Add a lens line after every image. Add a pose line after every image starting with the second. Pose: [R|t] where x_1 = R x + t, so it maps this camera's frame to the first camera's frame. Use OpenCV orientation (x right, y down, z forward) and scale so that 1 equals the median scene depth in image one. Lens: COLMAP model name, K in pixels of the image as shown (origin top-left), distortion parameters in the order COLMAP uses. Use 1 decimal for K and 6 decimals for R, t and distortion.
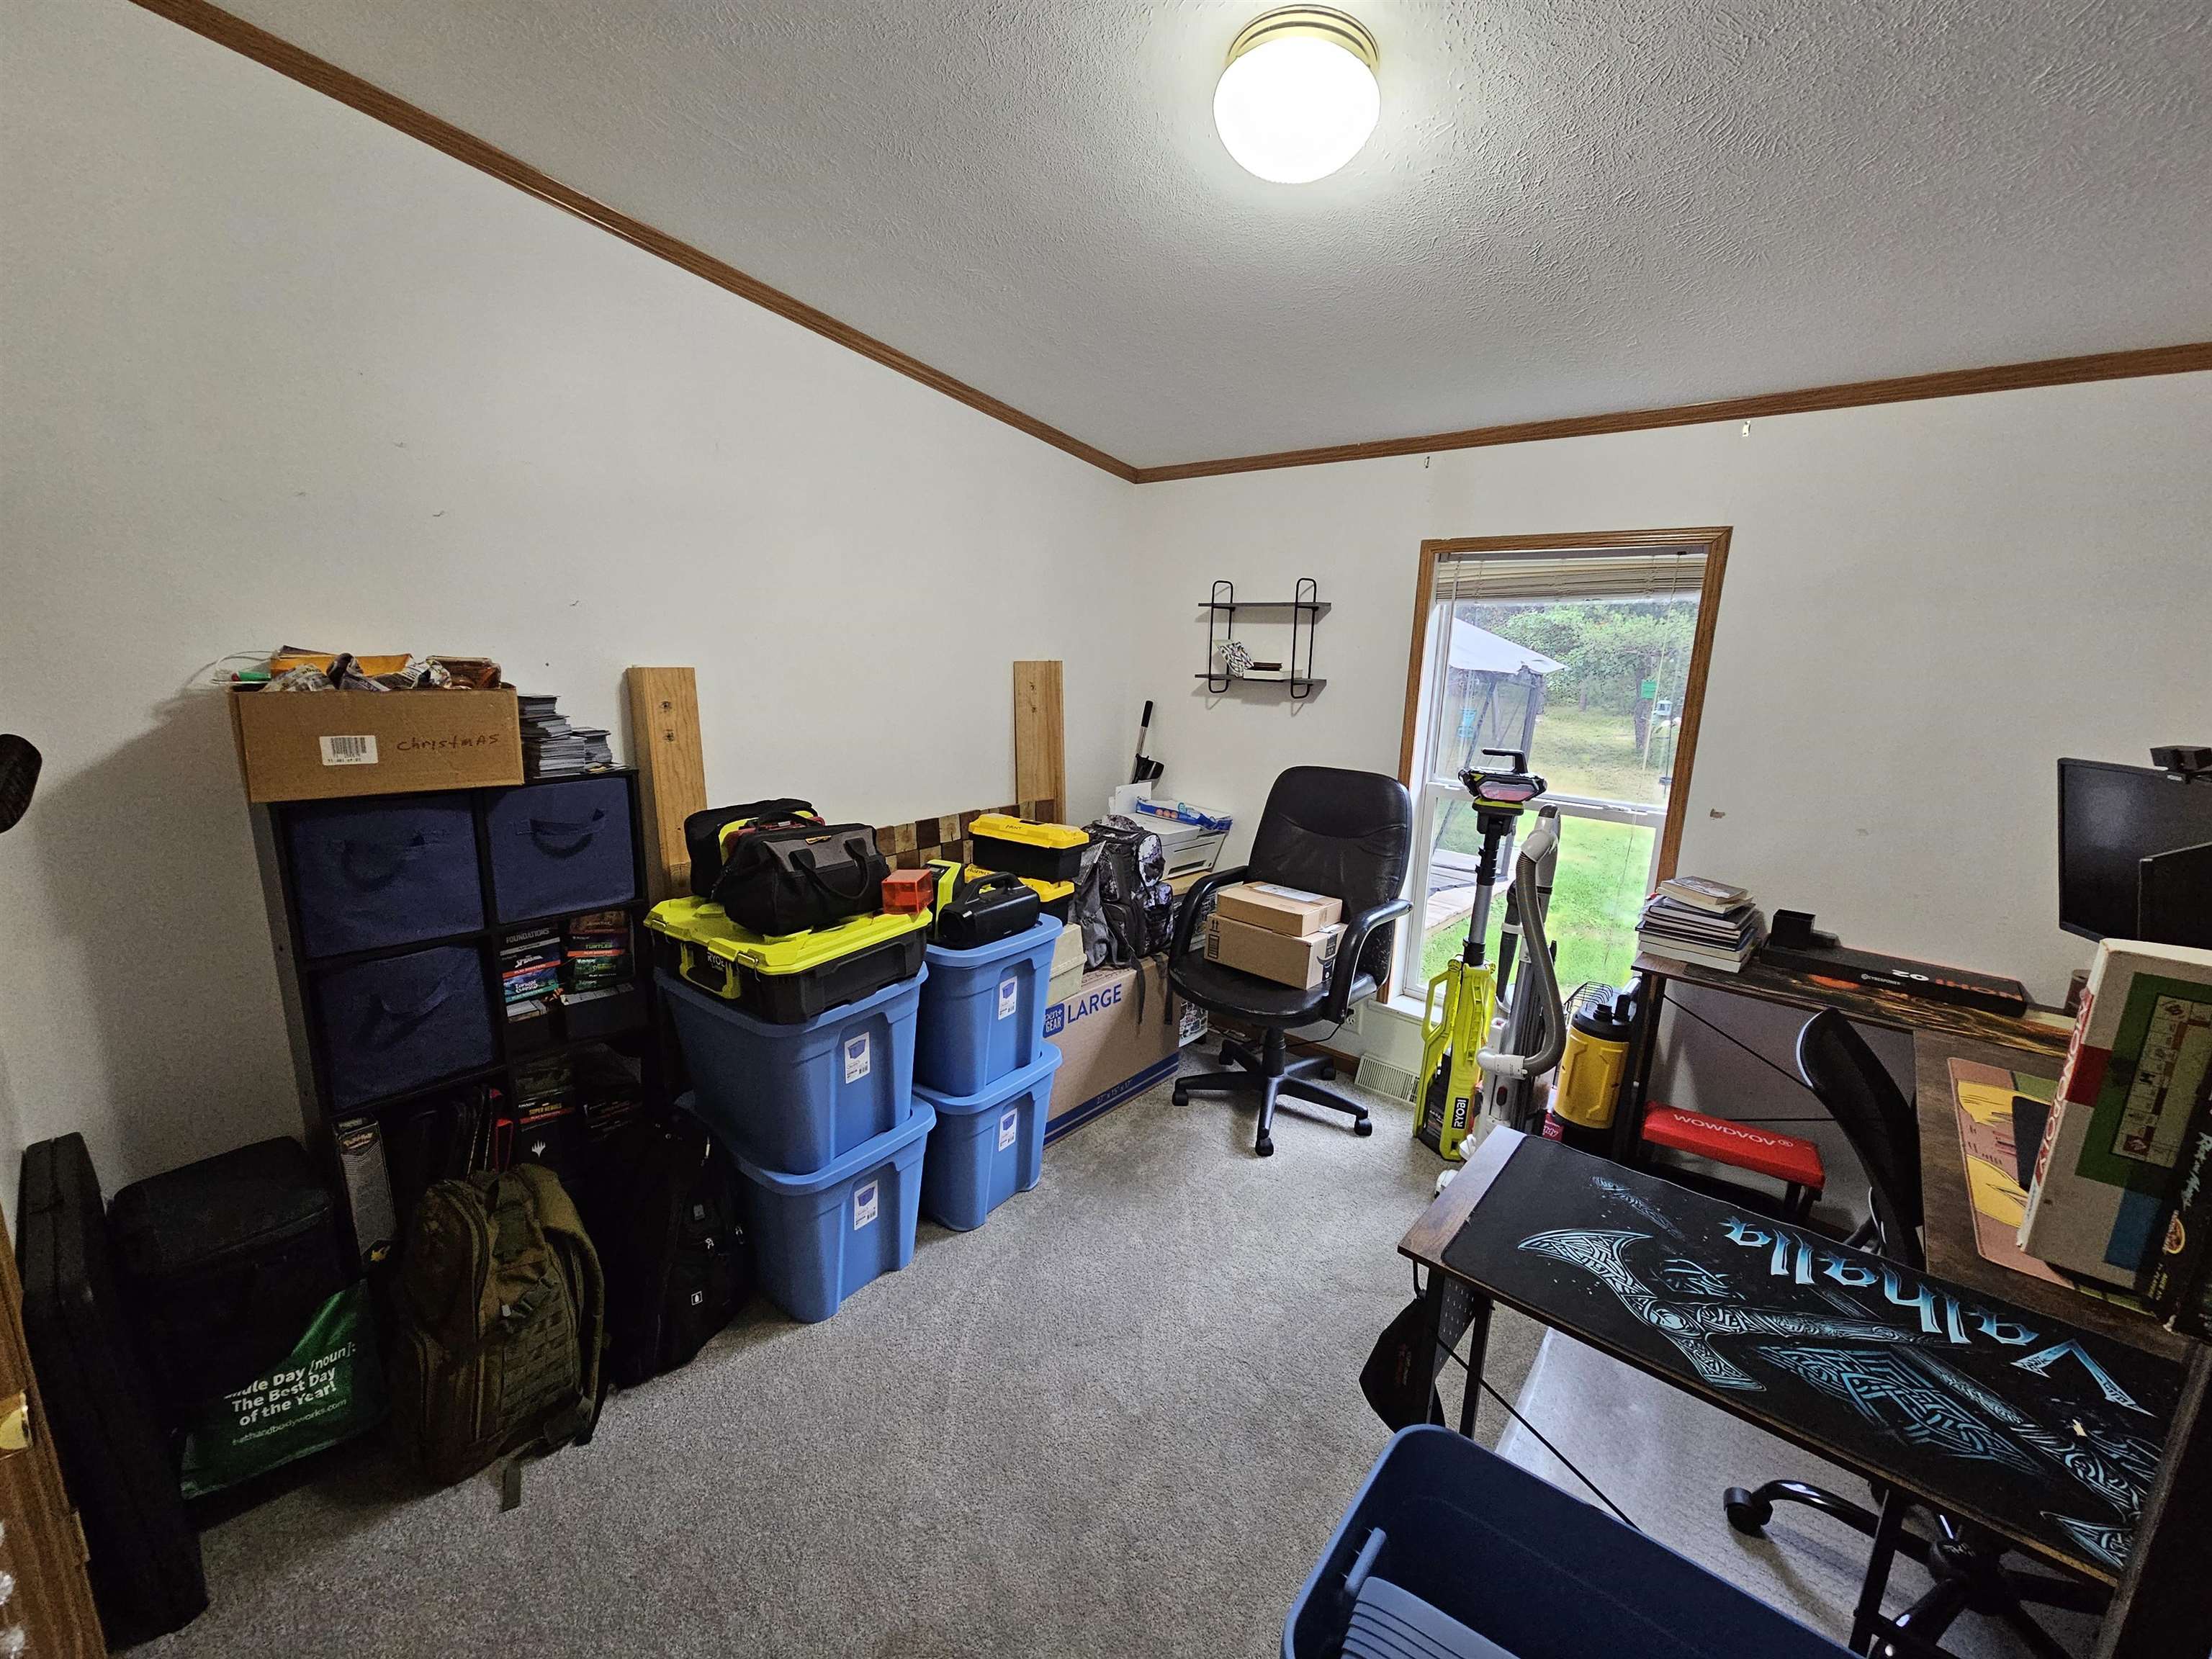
lens RADIAL K [[905.9, 0, 1102.7], [0, 905.9, 830.8], [0, 0, 1]] dist [0.004599, -0.000842]
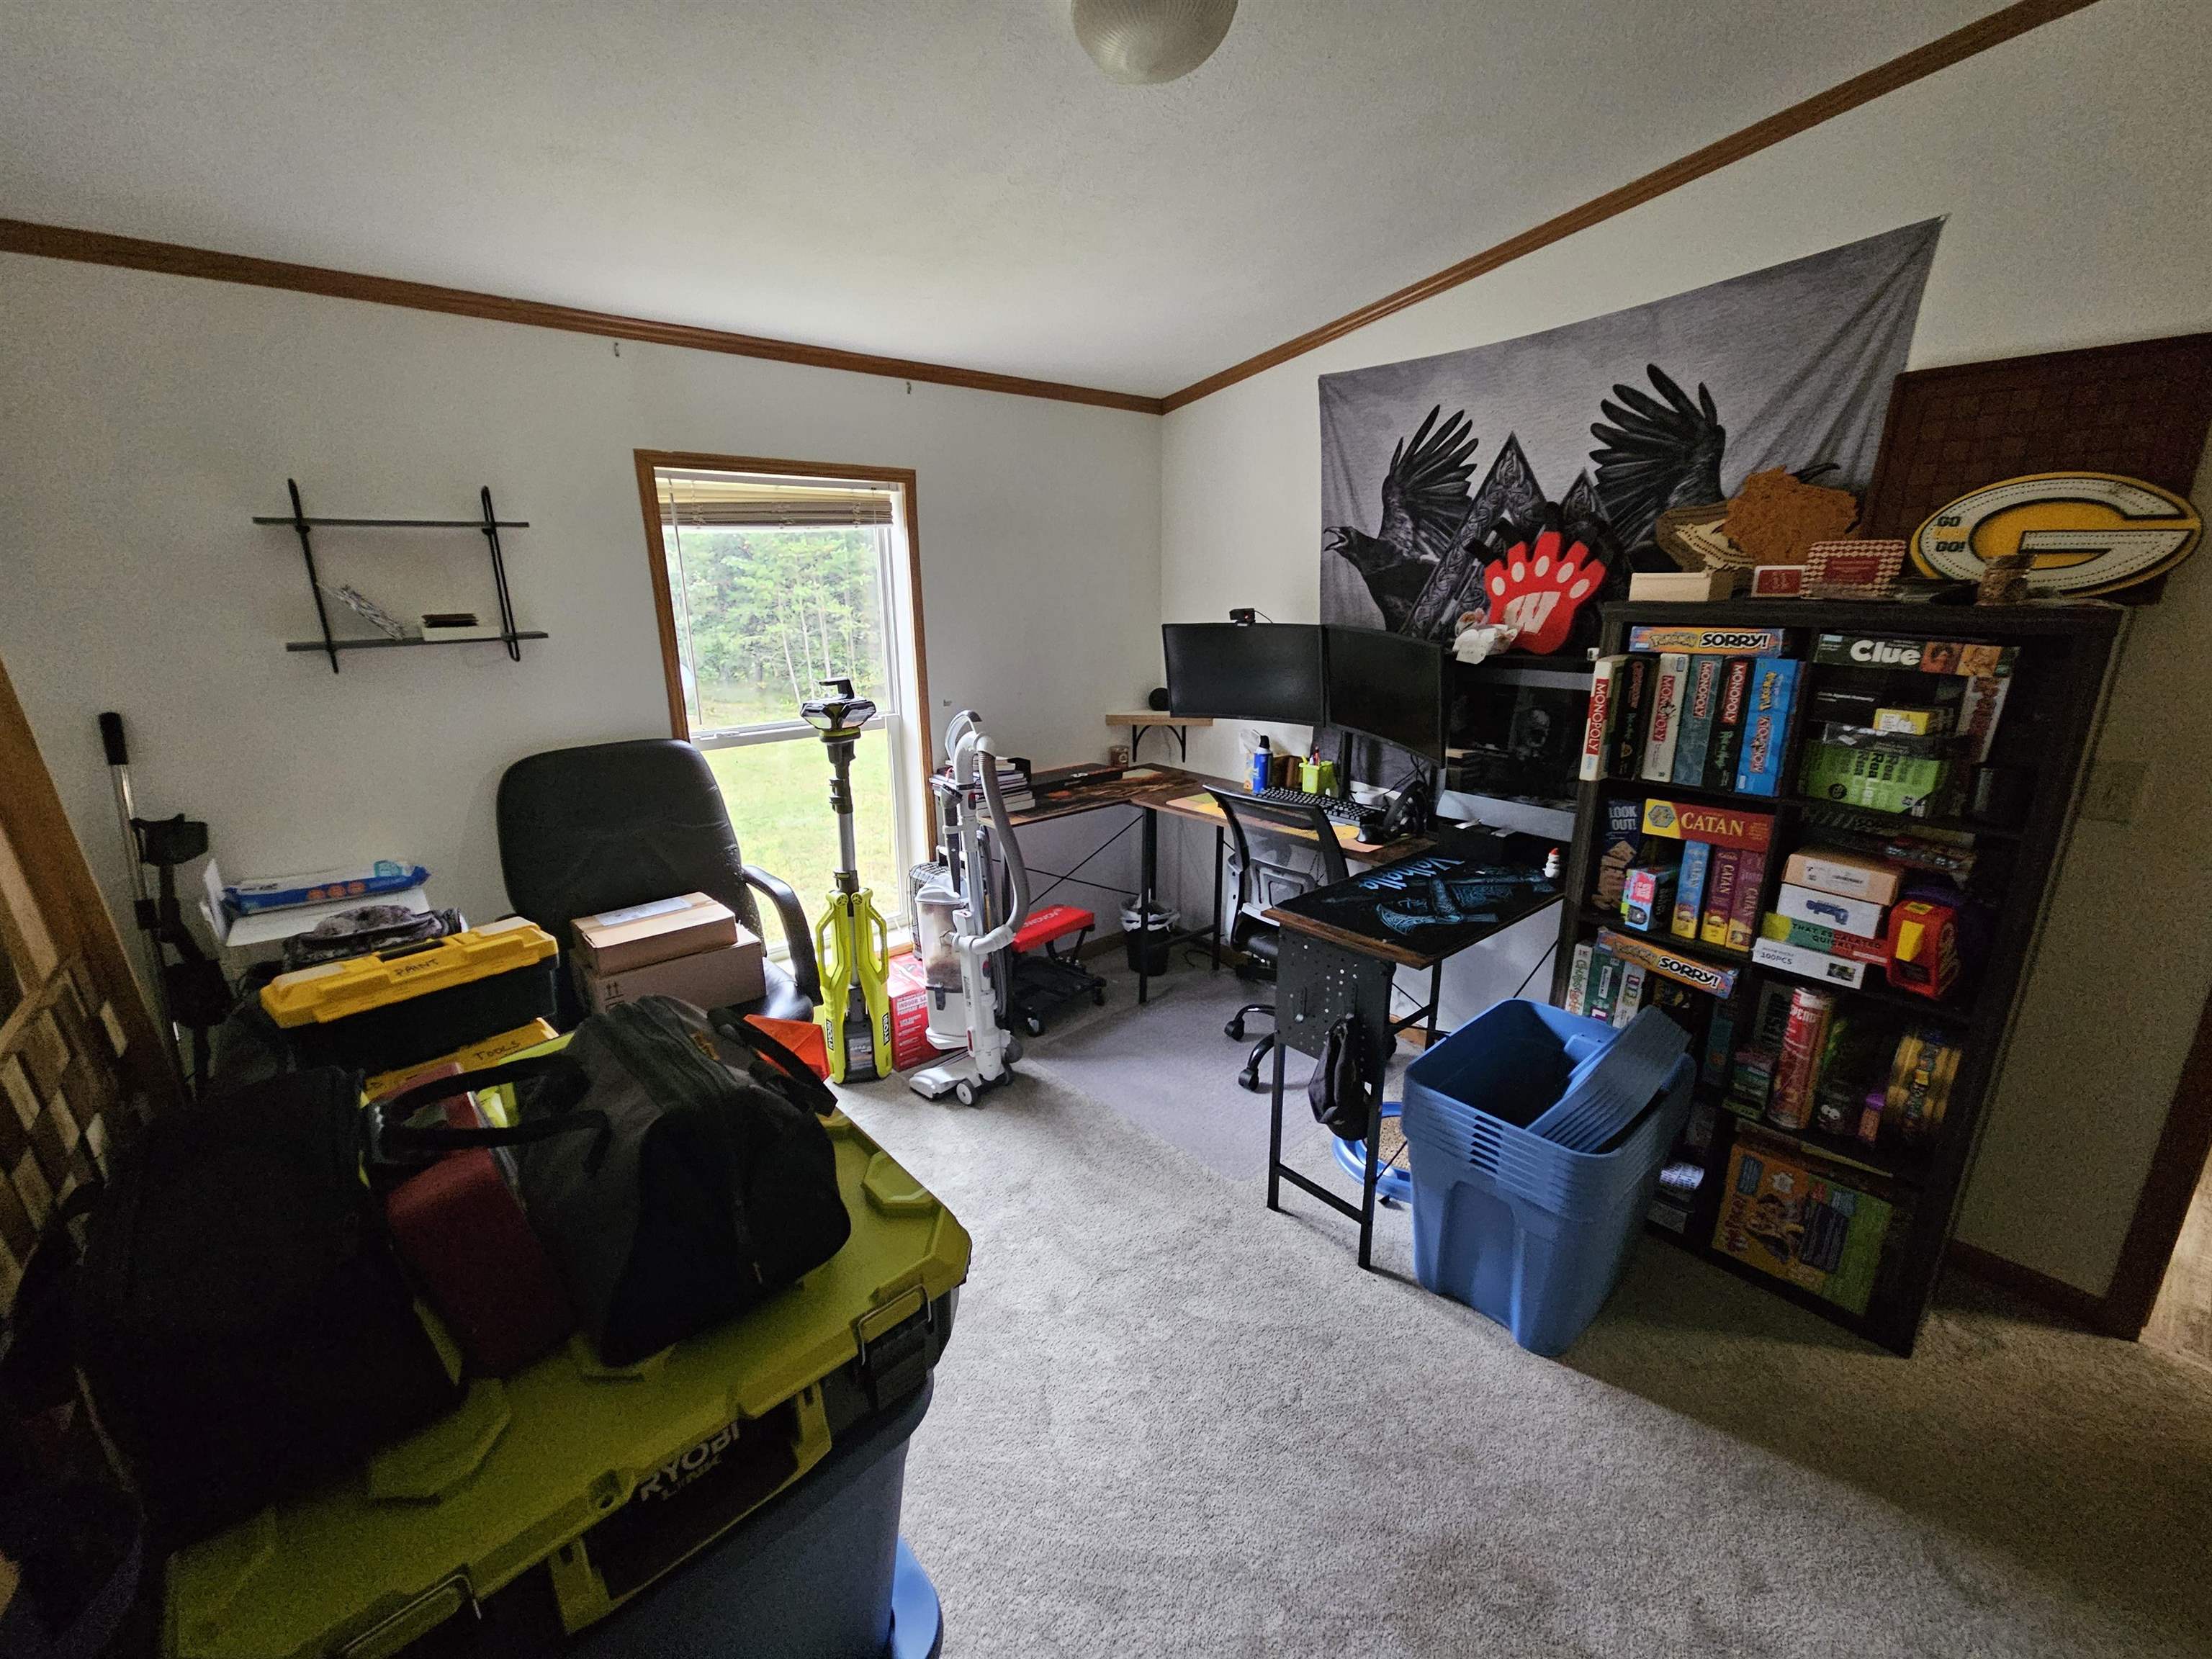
lens RADIAL K [[905.9, 0, 1104.7], [0, 905.9, 826.6], [0, 0, 1]] dist [0.004599, -0.000842]
pose [[0.150589, -0.292806, 0.944239, -0.909425], [0.227782, 0.939709, 0.255074, -0.218434], [-0.961997, 0.176669, 0.208206, 0.939757]]
